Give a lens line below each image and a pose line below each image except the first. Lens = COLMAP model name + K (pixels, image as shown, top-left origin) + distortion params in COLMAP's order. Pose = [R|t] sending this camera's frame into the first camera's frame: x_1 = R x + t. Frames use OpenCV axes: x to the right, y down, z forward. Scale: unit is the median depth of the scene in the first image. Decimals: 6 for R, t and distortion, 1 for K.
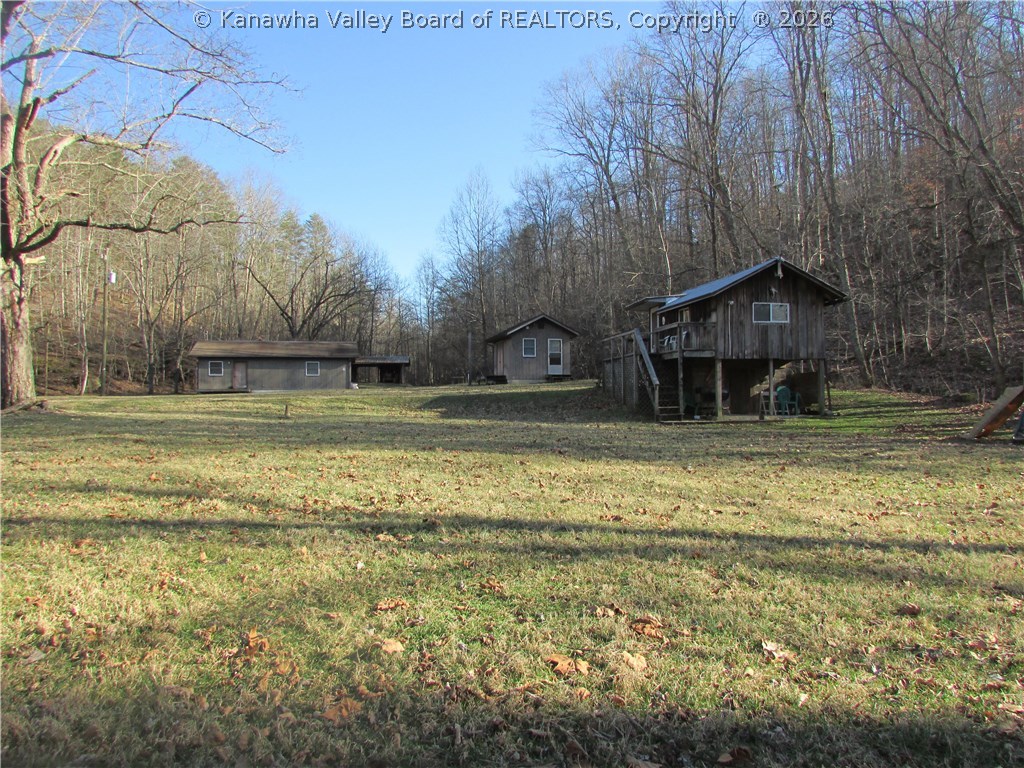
lens RADIAL K [[711.8, 0, 513.0], [0, 711.8, 384.6], [0, 0, 1]] dist [-0.007277, 0.000500]
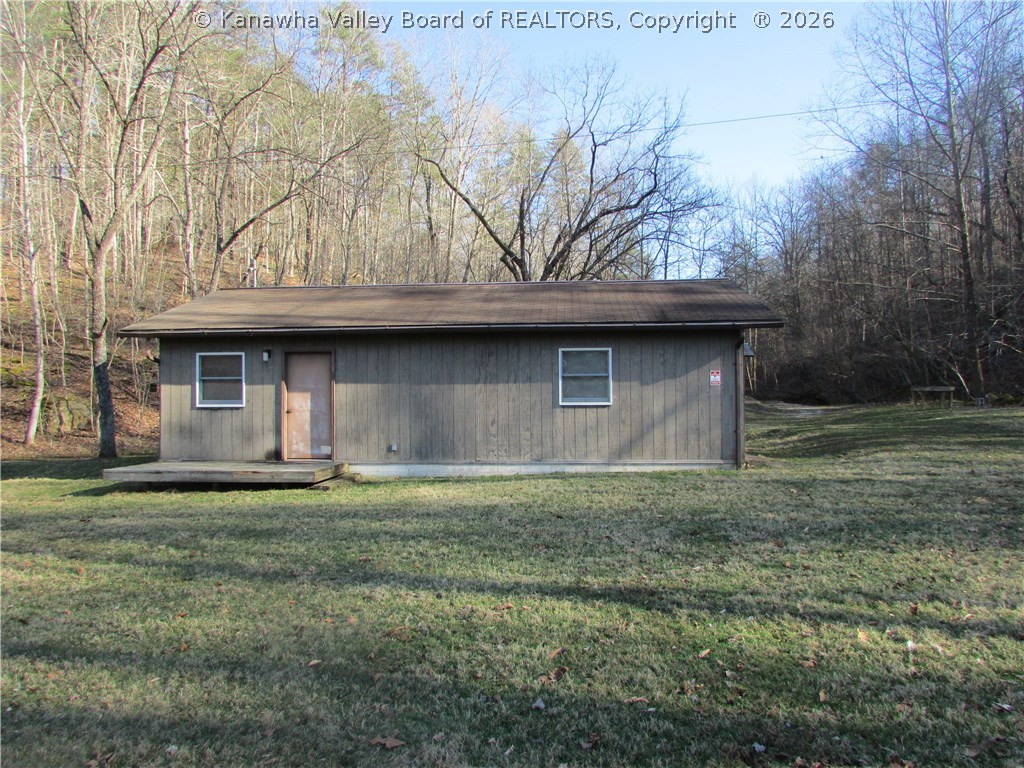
lens RADIAL K [[711.8, 0, 510.2], [0, 711.8, 382.2], [0, 0, 1]] dist [-0.007277, 0.000500]
pose [[0.944502, -0.001777, -0.328502, -0.159833], [0.004799, 0.999953, 0.008390, -0.016112], [0.328471, -0.009500, 0.944466, 0.538430]]
